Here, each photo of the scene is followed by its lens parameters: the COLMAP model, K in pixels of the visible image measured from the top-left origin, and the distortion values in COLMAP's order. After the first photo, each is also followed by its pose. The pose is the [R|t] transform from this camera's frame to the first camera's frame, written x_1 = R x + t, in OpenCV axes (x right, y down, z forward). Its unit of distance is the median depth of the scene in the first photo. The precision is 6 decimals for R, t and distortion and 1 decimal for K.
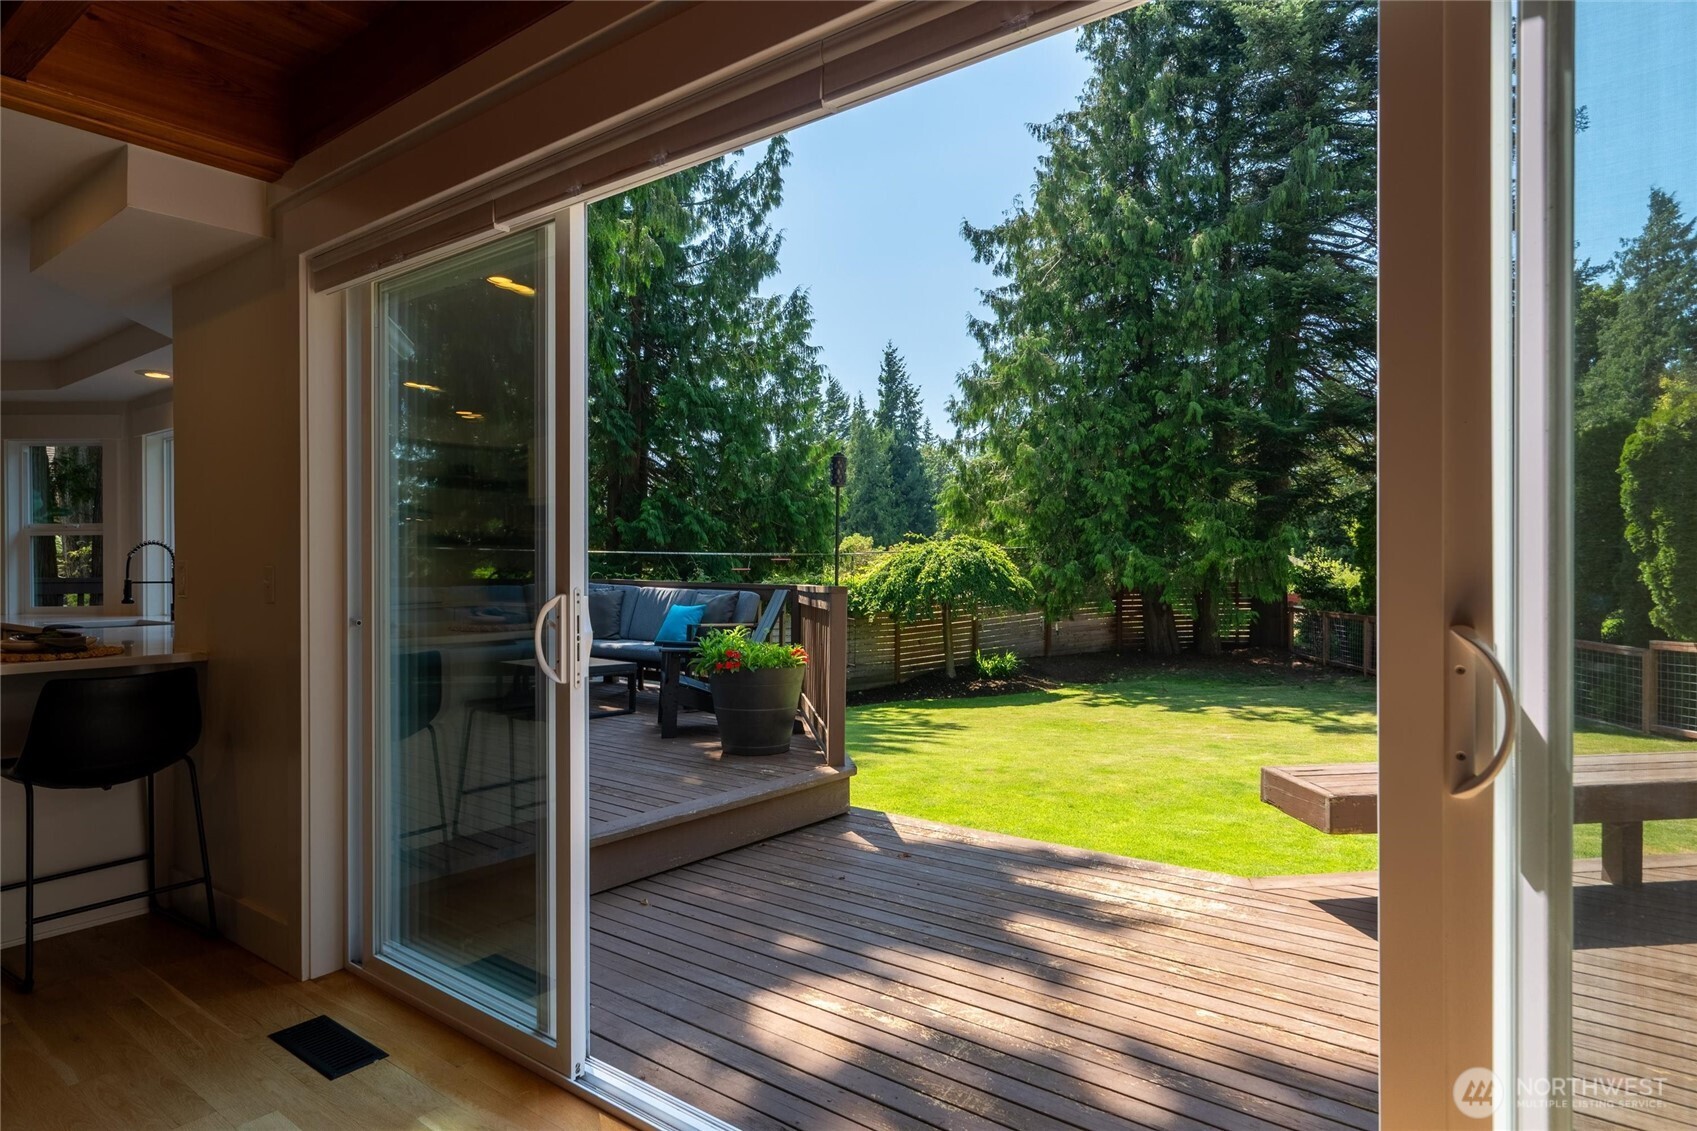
lens RADIAL K [[945.6, 0, 806.1], [0, 945.6, 559.2], [0, 0, 1]] dist [0.004827, 0.001390]
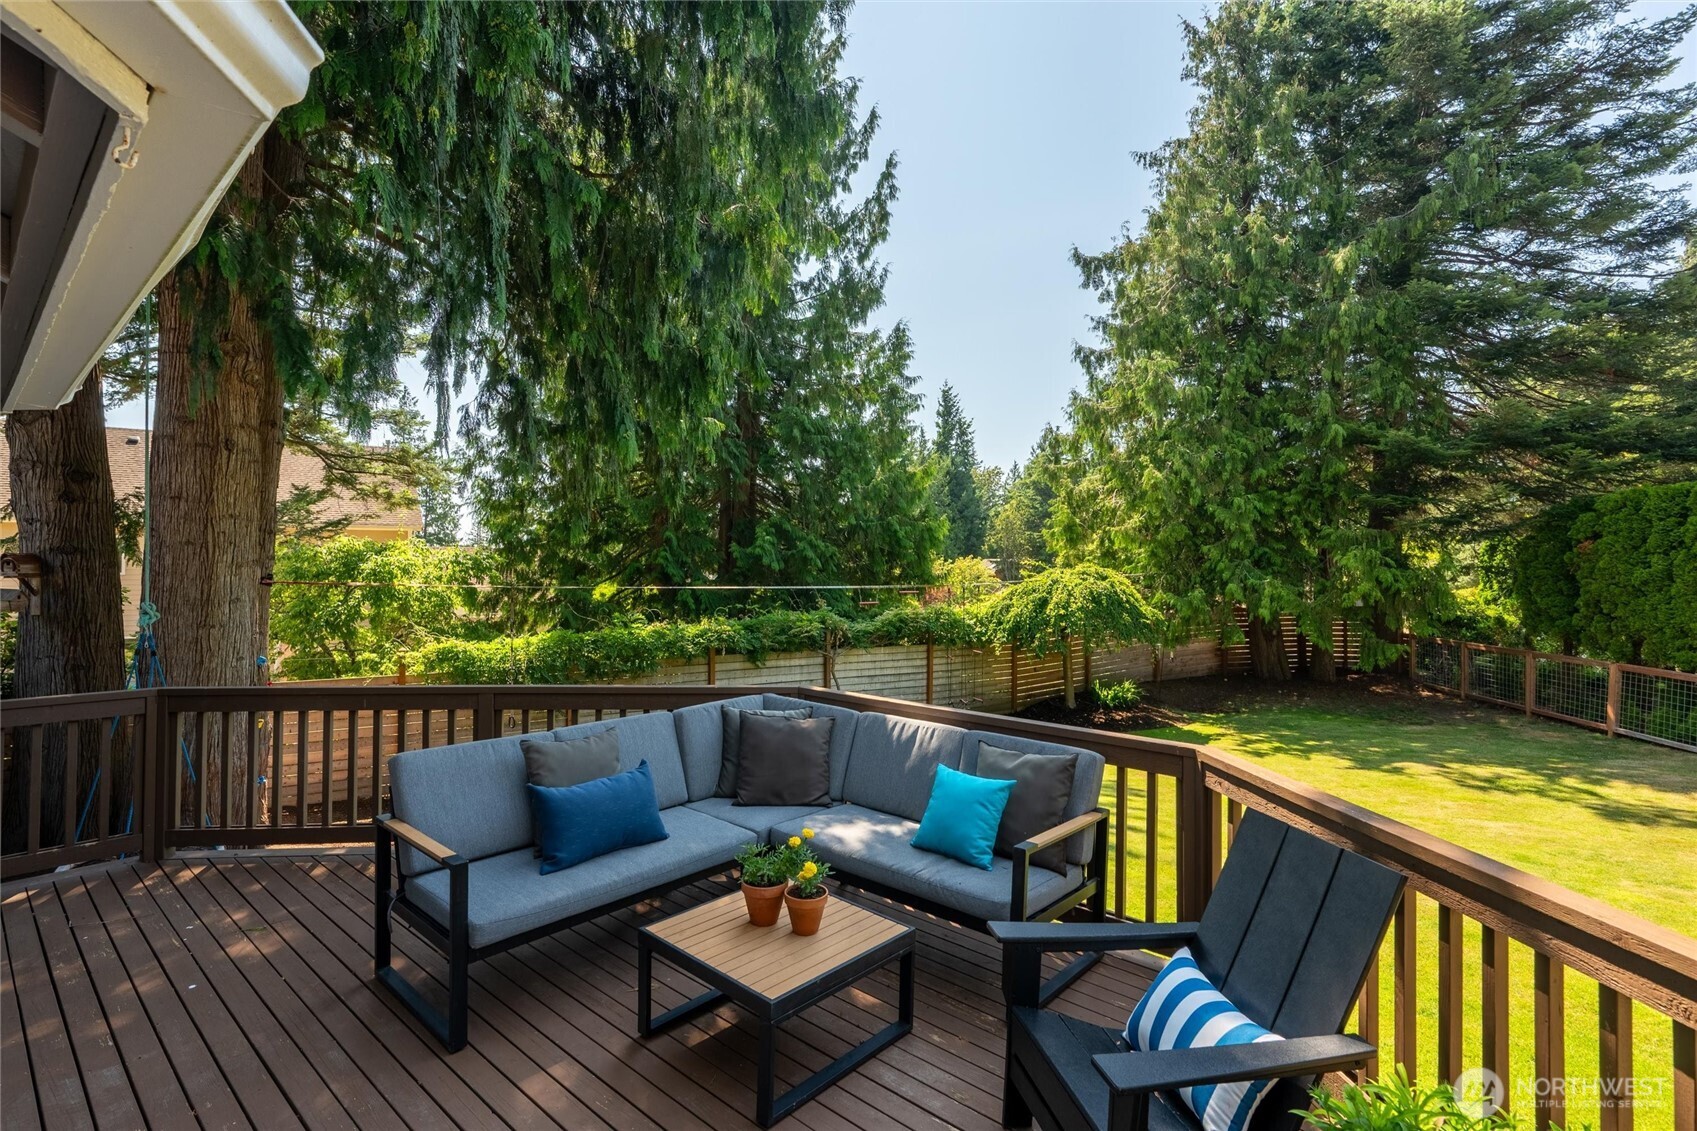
lens RADIAL K [[808.6, 0, 819.8], [0, 808.6, 564.5], [0, 0, 1]] dist [-0.001697, 0.000017]
pose [[0.997718, 0.001504, -0.067507, -0.047605], [-0.001767, 0.999991, -0.003830, -0.018492], [0.067501, 0.003941, 0.997711, 0.136315]]
